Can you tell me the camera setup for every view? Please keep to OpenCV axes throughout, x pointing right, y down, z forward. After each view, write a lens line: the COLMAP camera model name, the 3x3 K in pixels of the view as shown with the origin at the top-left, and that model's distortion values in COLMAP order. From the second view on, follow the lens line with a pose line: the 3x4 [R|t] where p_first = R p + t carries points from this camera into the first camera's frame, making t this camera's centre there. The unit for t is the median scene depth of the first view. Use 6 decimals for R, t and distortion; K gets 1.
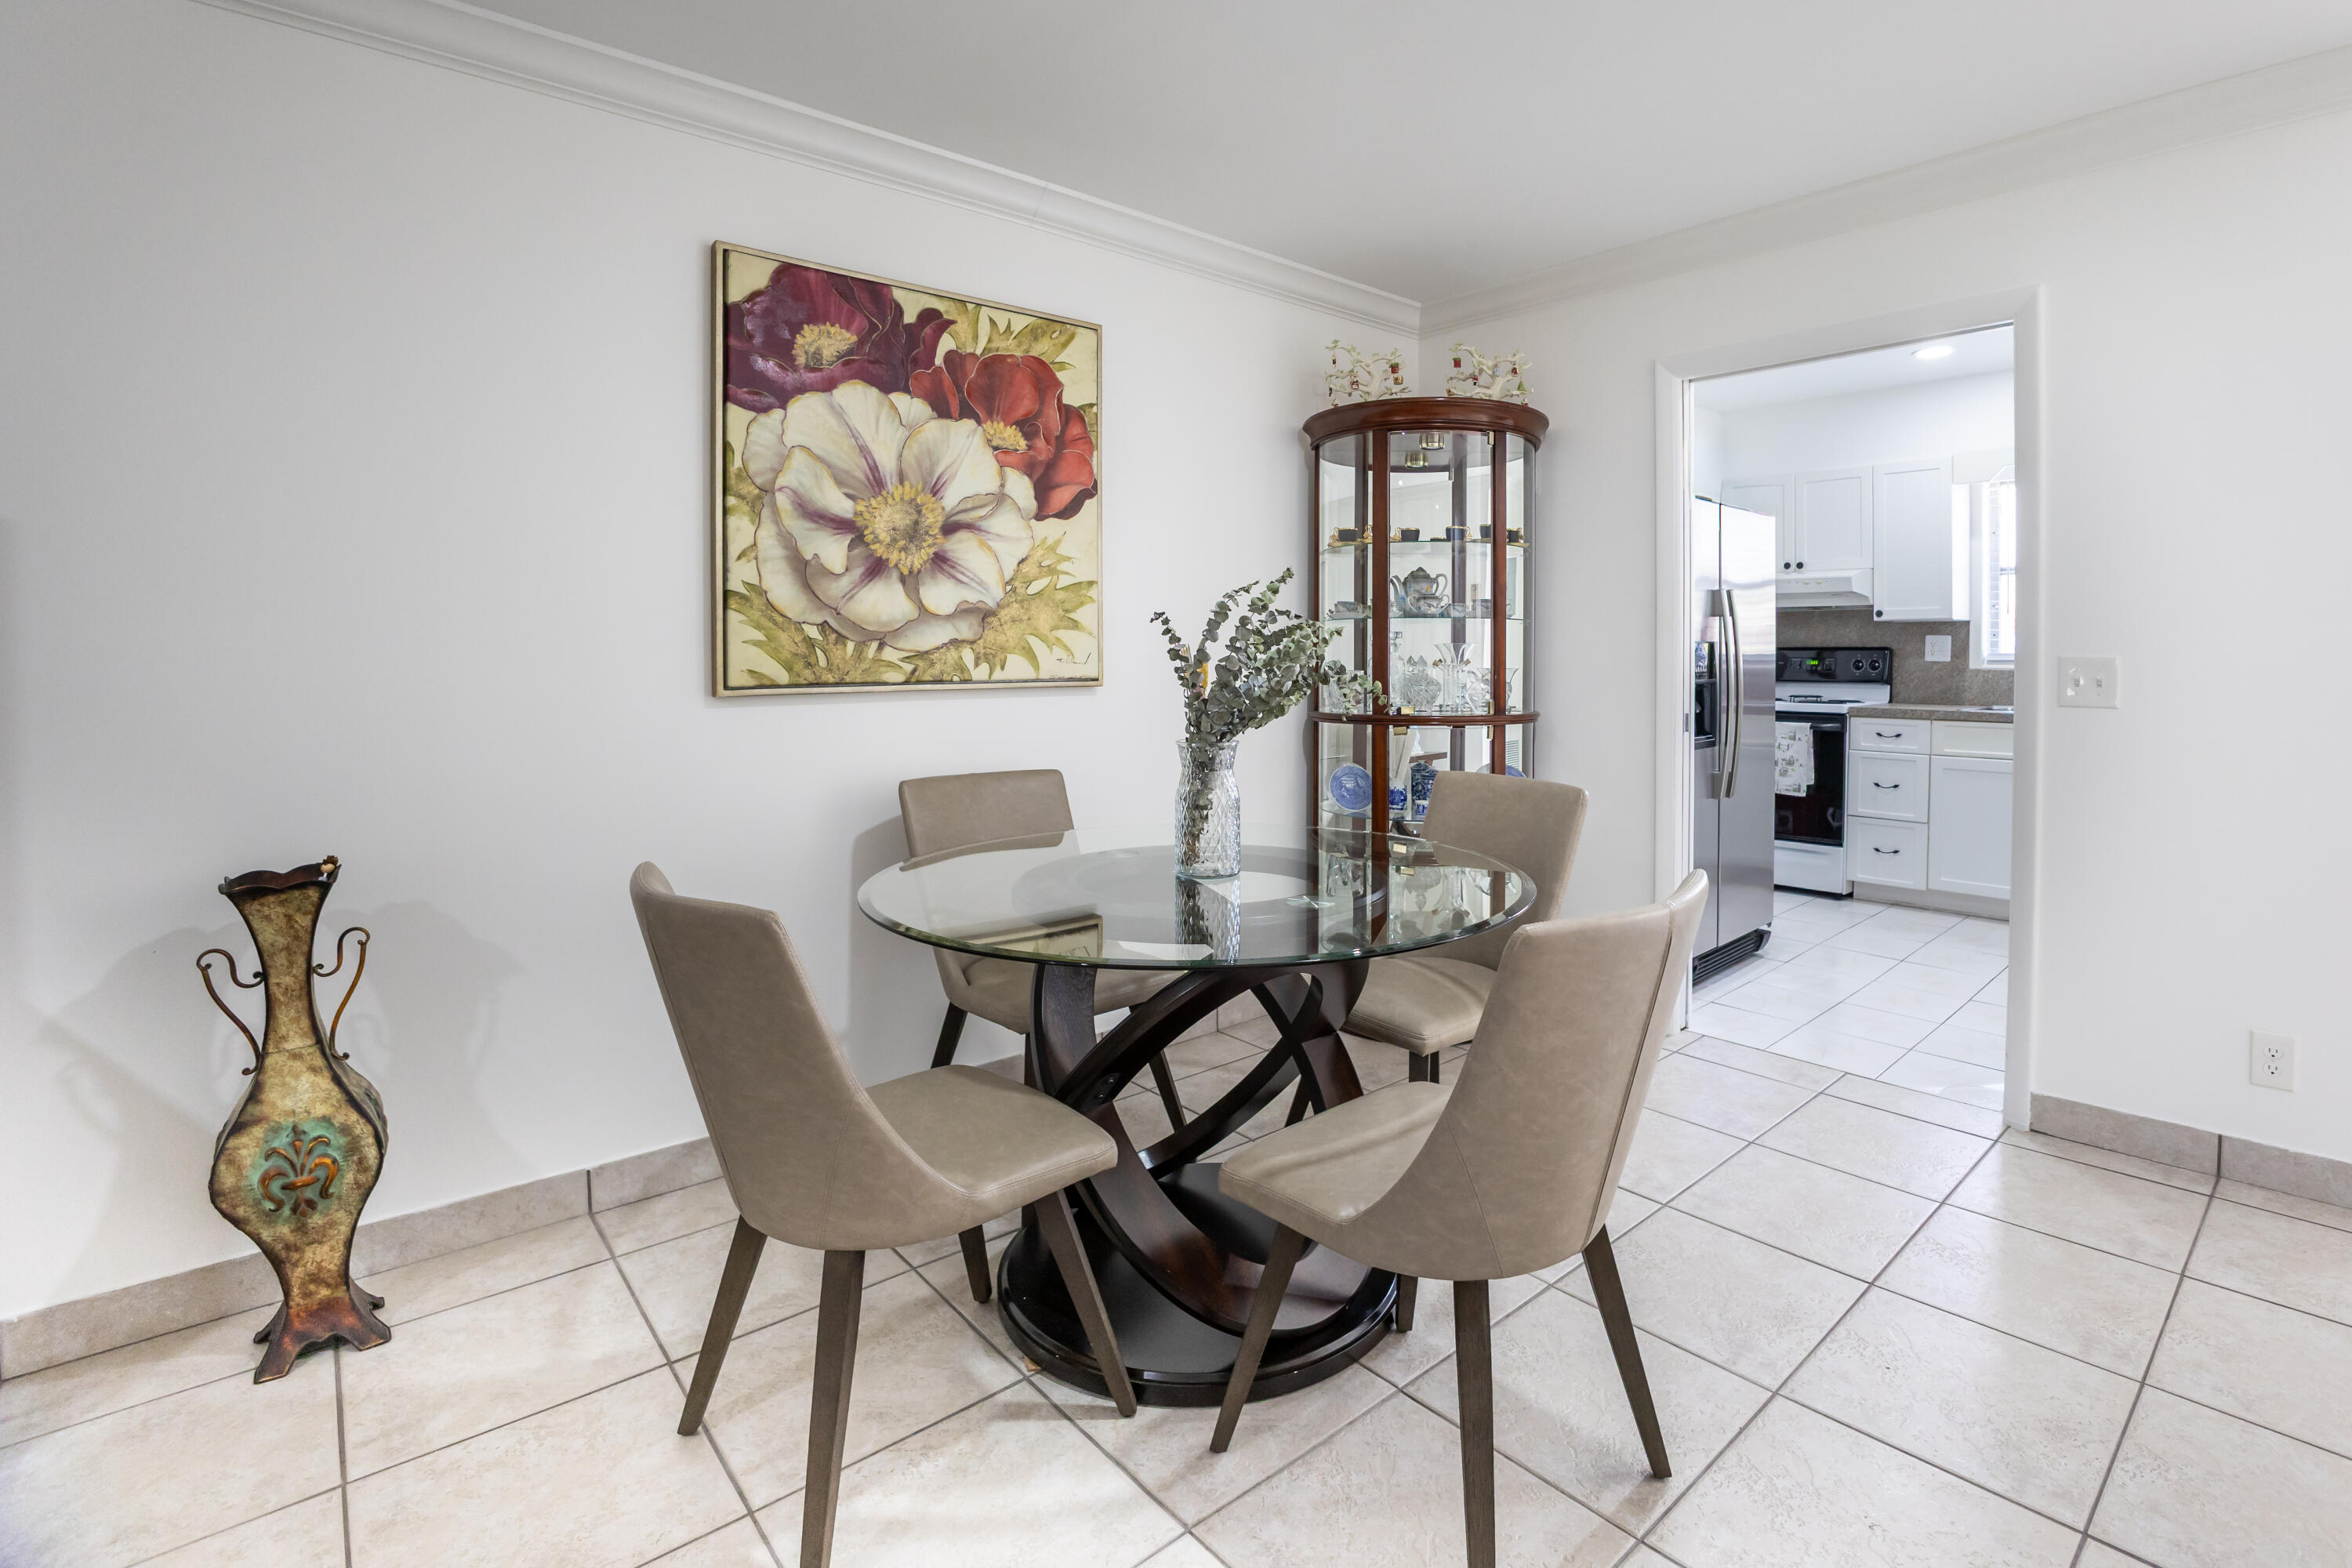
lens RADIAL K [[1066.7, 0, 1287.6], [0, 1066.7, 671.6], [0, 0, 1]] dist [-0.063223, 0.006480]
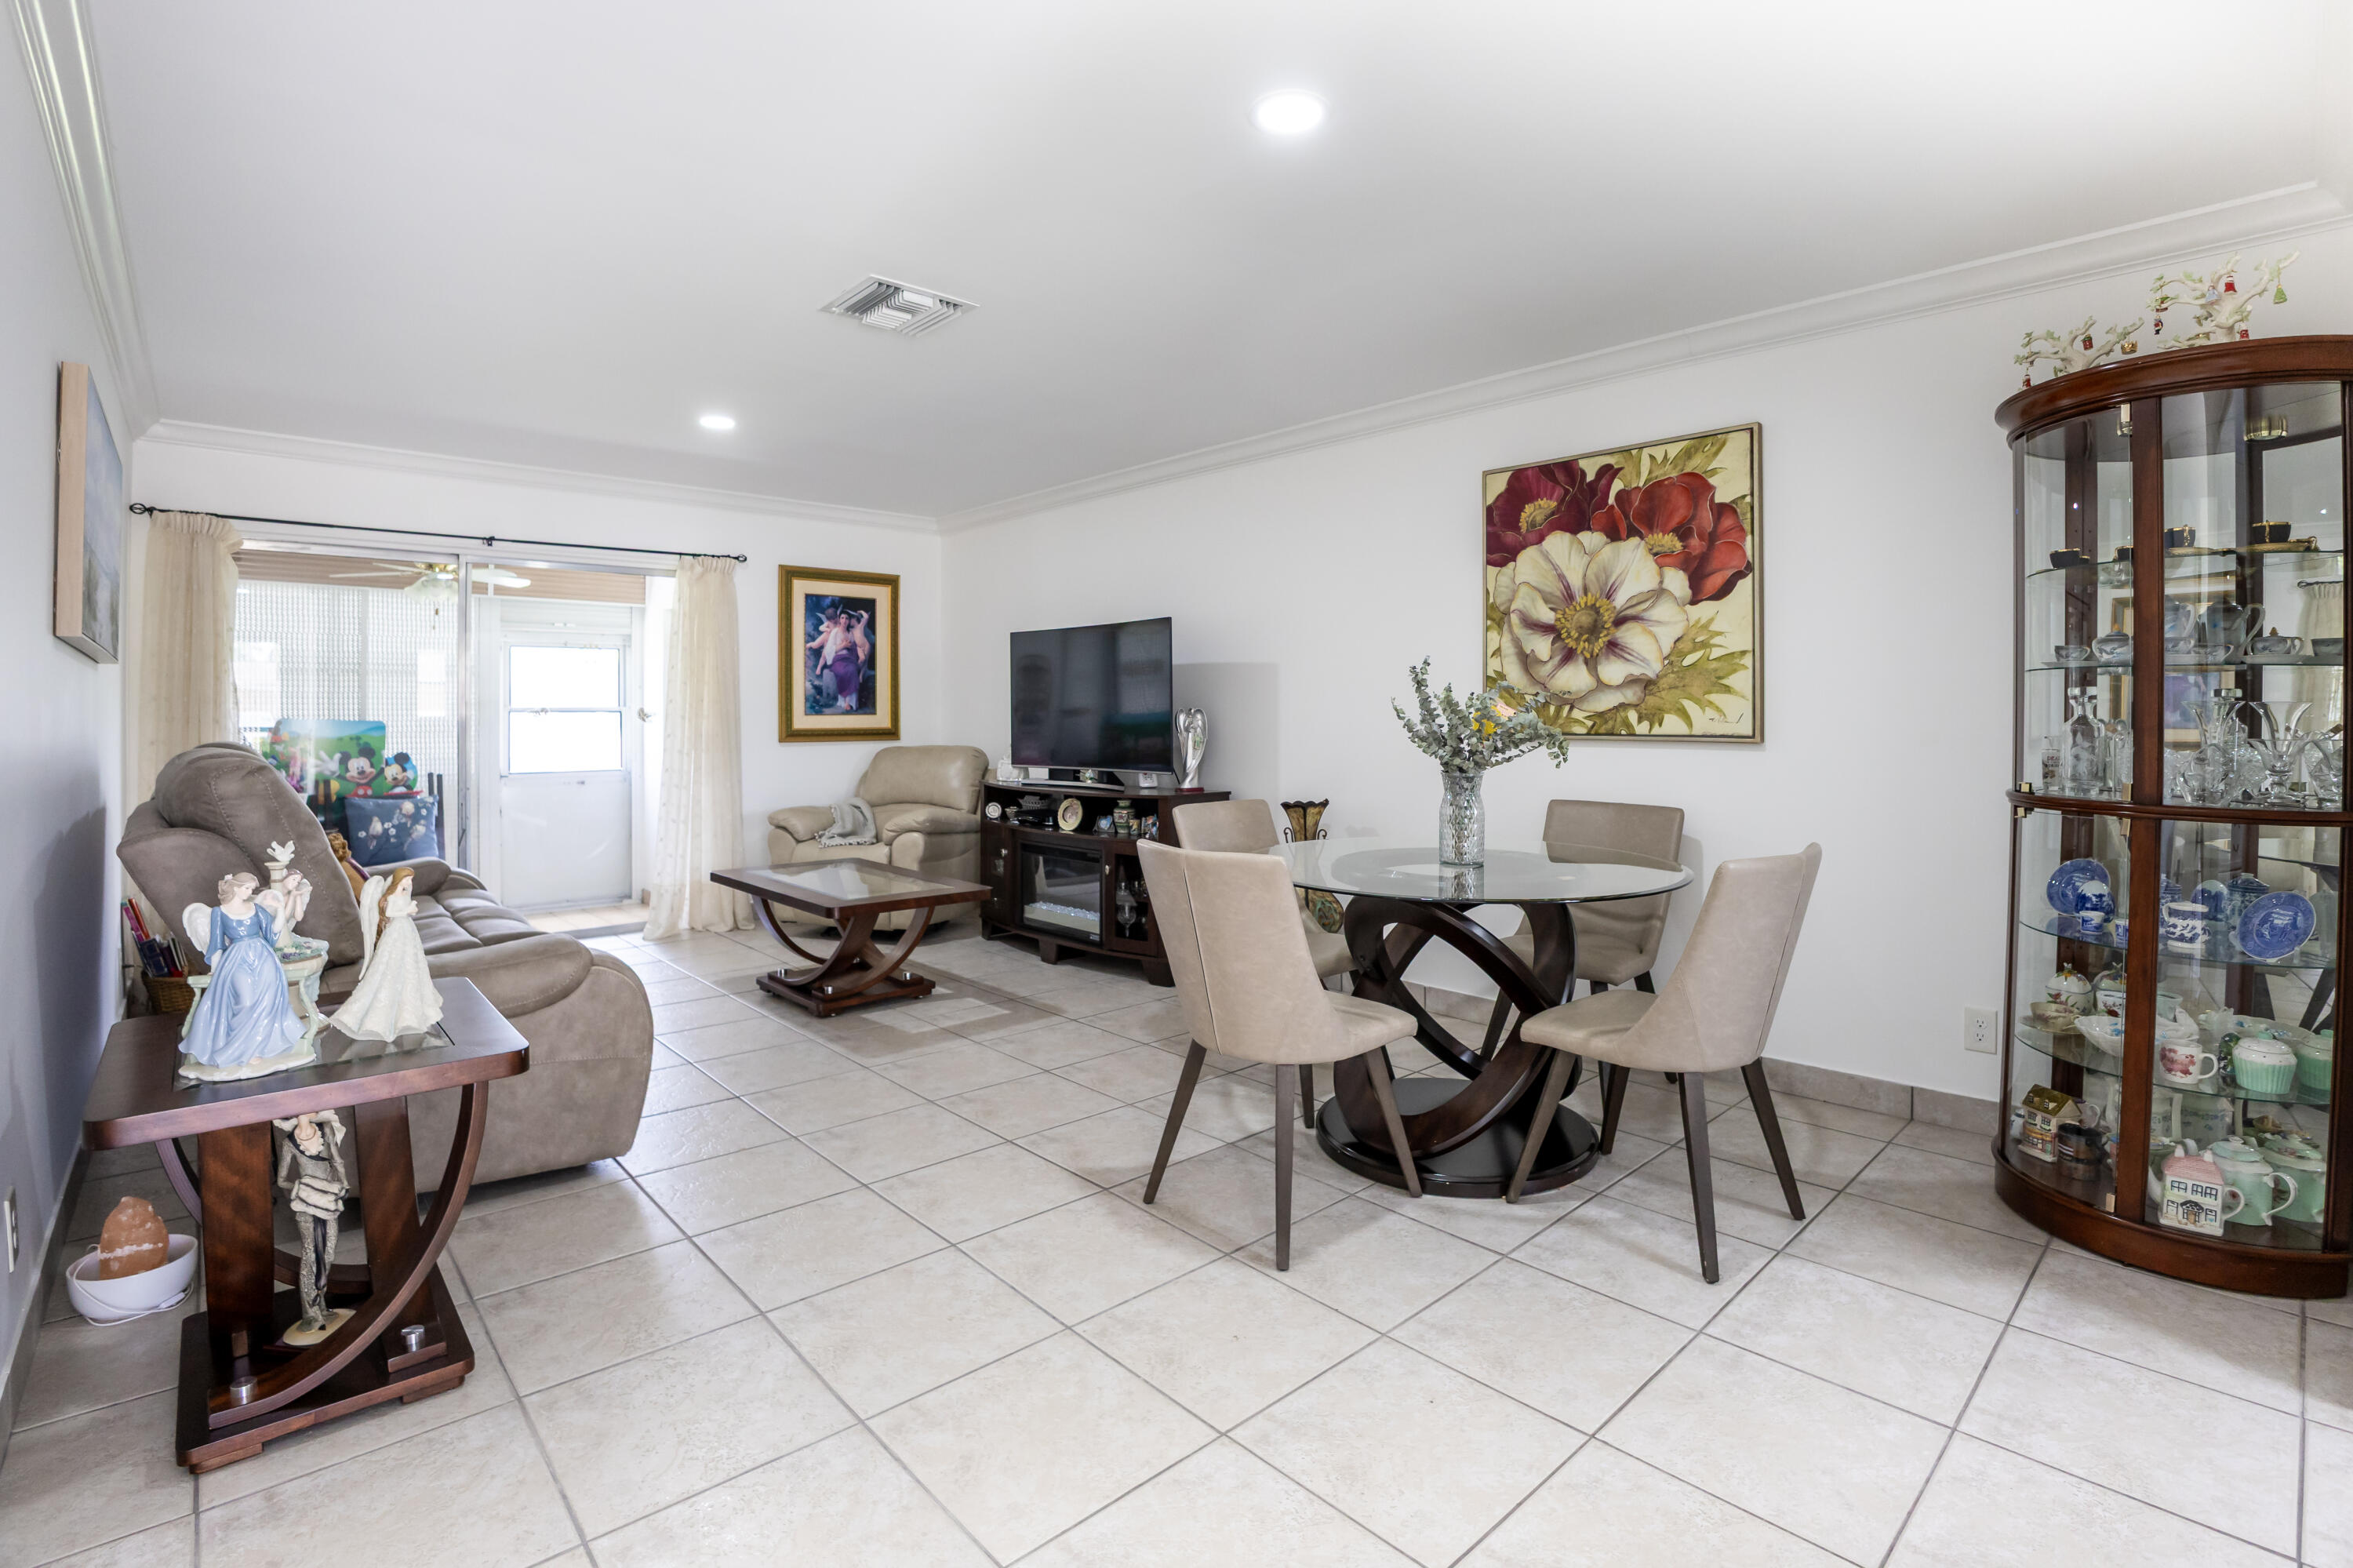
lens RADIAL K [[1067.2, 0, 1207.4], [0, 1067.2, 718.0], [0, 0, 1]] dist [-0.063223, 0.006480]
pose [[0.028377, 0.005633, -0.999581, 0.980096], [-0.020058, 0.999786, 0.005064, -0.007291], [0.999396, 0.019906, 0.028484, 0.417820]]
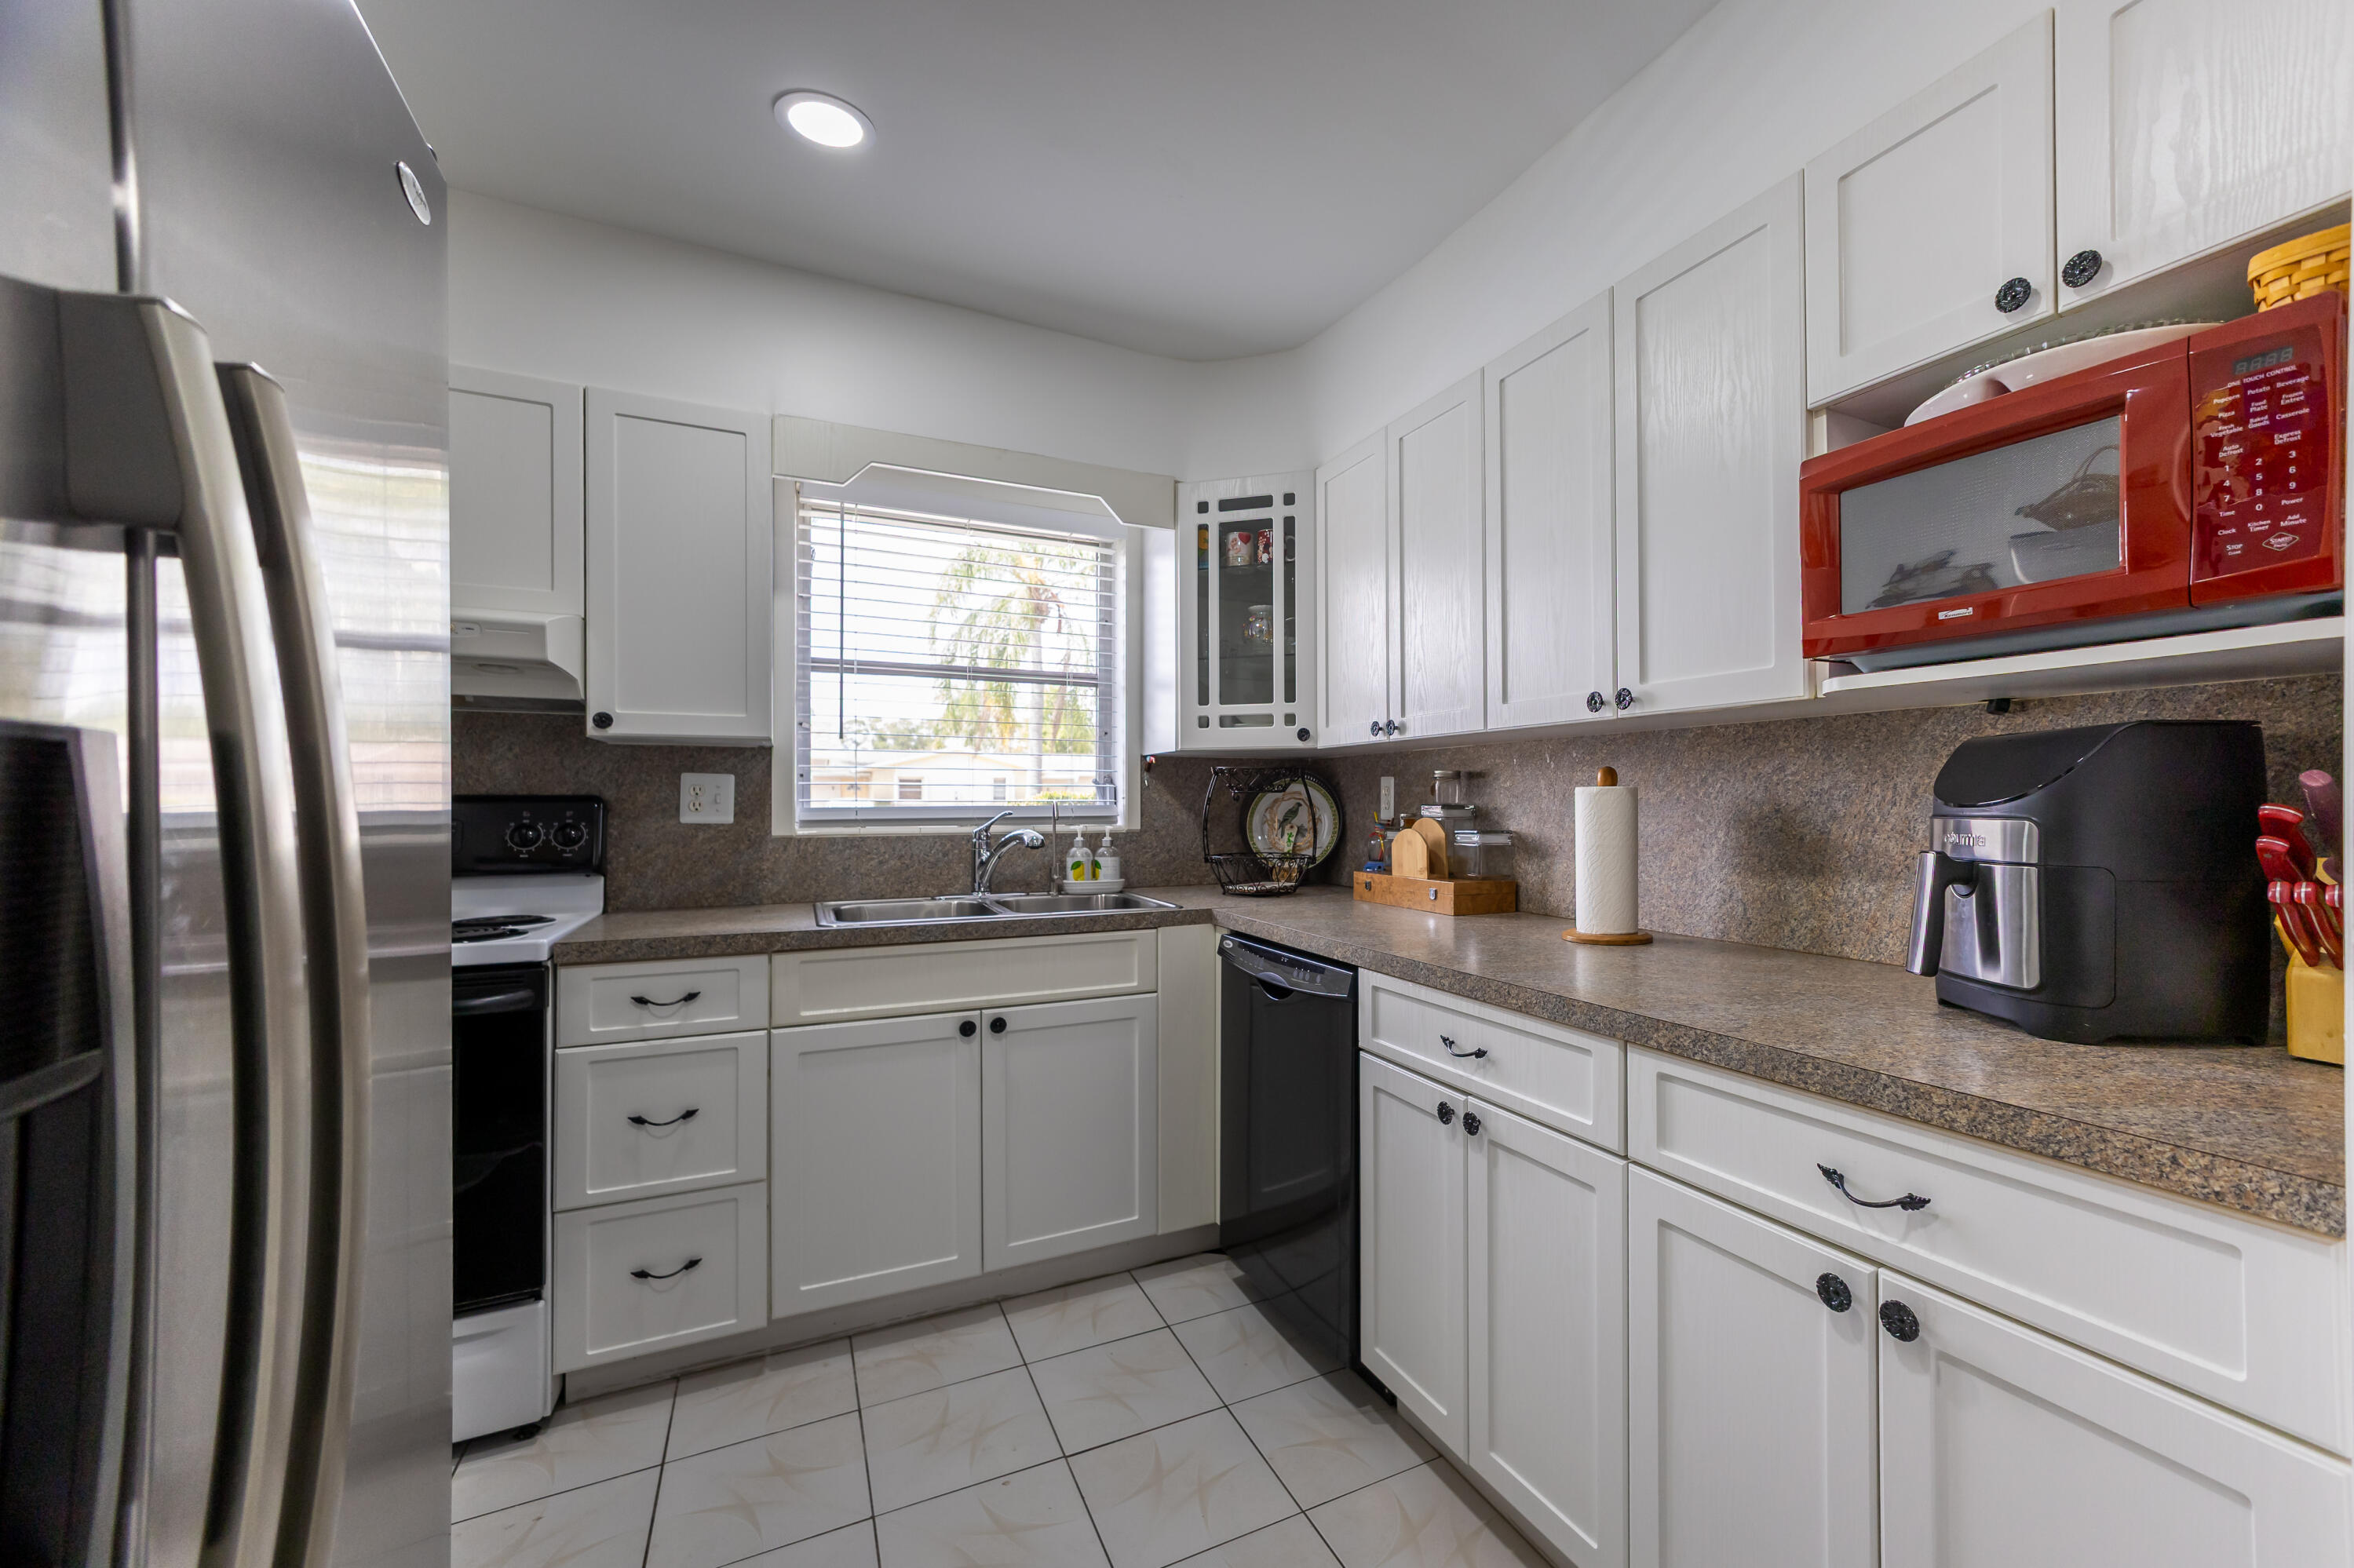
lens RADIAL K [[982.8, 0, 1301.5], [0, 982.8, 804.0], [0, 0, 1]] dist [-0.038508, 0.002674]
pose [[0.252603, -0.003119, 0.967565, 0.448000], [0.022250, 0.999749, -0.002587, -0.021897], [-0.967314, 0.022182, 0.252609, 1.121210]]
